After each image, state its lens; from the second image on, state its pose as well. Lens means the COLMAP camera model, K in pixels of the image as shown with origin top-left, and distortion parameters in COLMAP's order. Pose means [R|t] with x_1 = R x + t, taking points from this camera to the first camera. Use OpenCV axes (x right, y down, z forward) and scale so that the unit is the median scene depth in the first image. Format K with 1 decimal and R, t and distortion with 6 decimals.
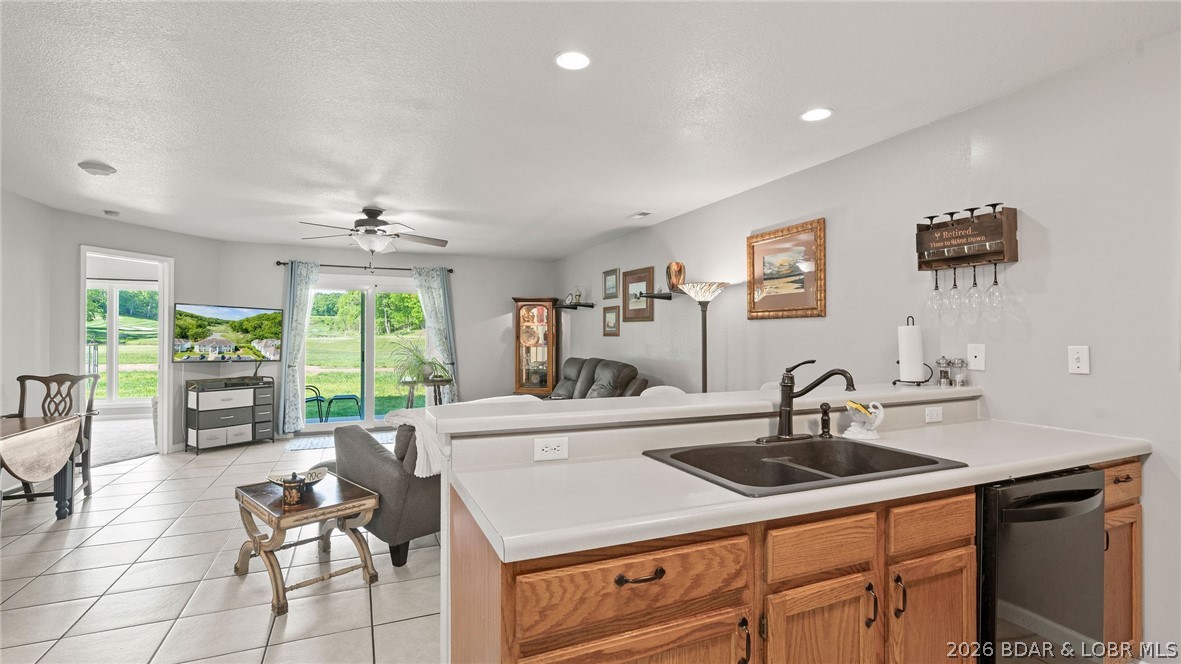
lens RADIAL K [[530.5, 0, 590.2], [0, 530.5, 334.9], [0, 0, 1]] dist [-0.013146, 0.004925]
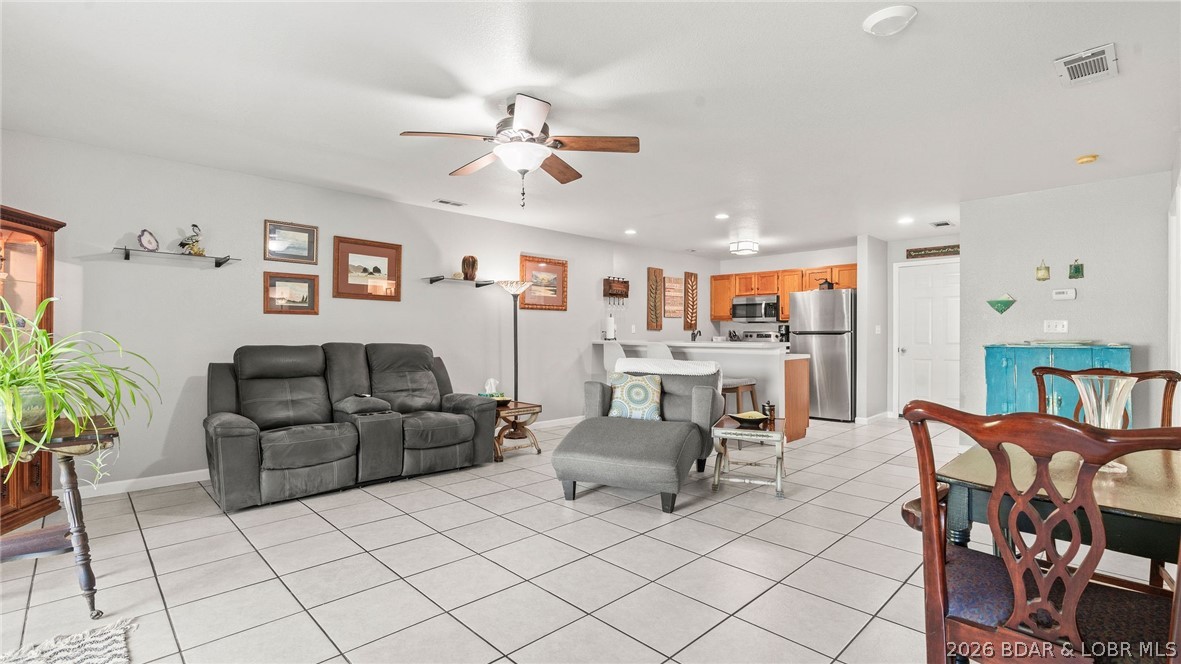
lens RADIAL K [[530.5, 0, 593.2], [0, 530.5, 333.5], [0, 0, 1]] dist [-0.013146, 0.004925]
pose [[-0.353966, -0.003625, 0.935251, -1.022504], [-0.006391, 0.999979, 0.001457, 0.032911], [-0.935236, -0.005462, -0.353982, 1.129951]]
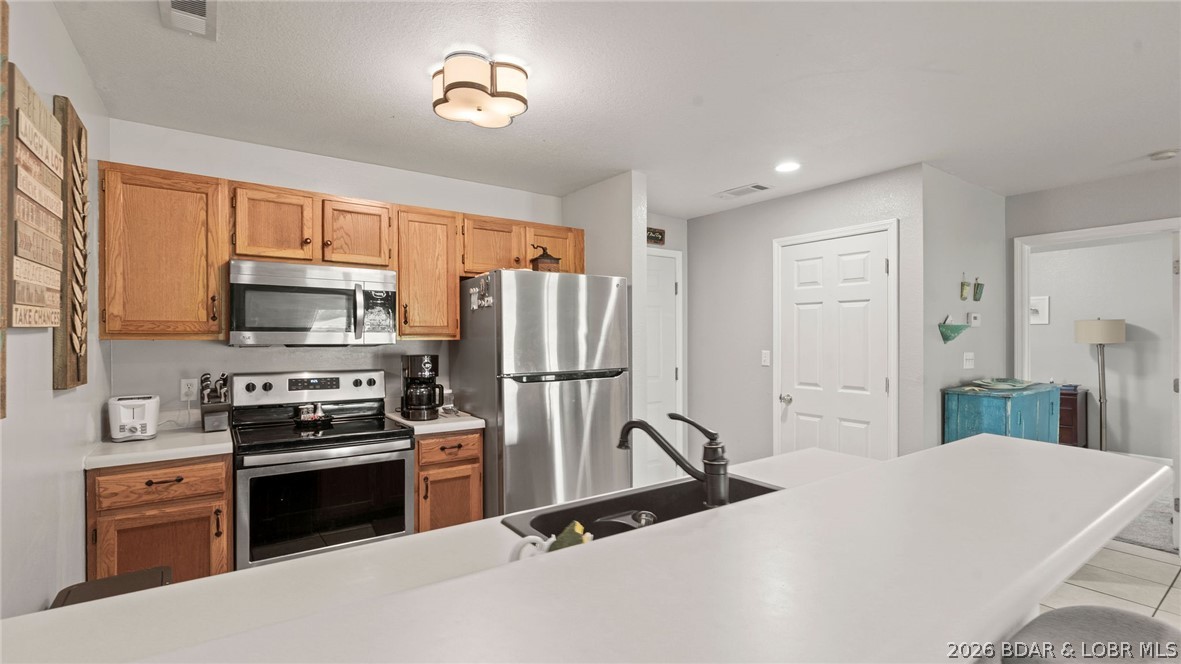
lens RADIAL K [[530.5, 0, 589.5], [0, 530.5, 339.0], [0, 0, 1]] dist [-0.013146, 0.004925]
pose [[-0.979489, -0.002404, -0.201484, 0.253501], [-0.003215, 0.999988, 0.003696, -0.015365], [0.201472, 0.004268, -0.979485, 0.625311]]
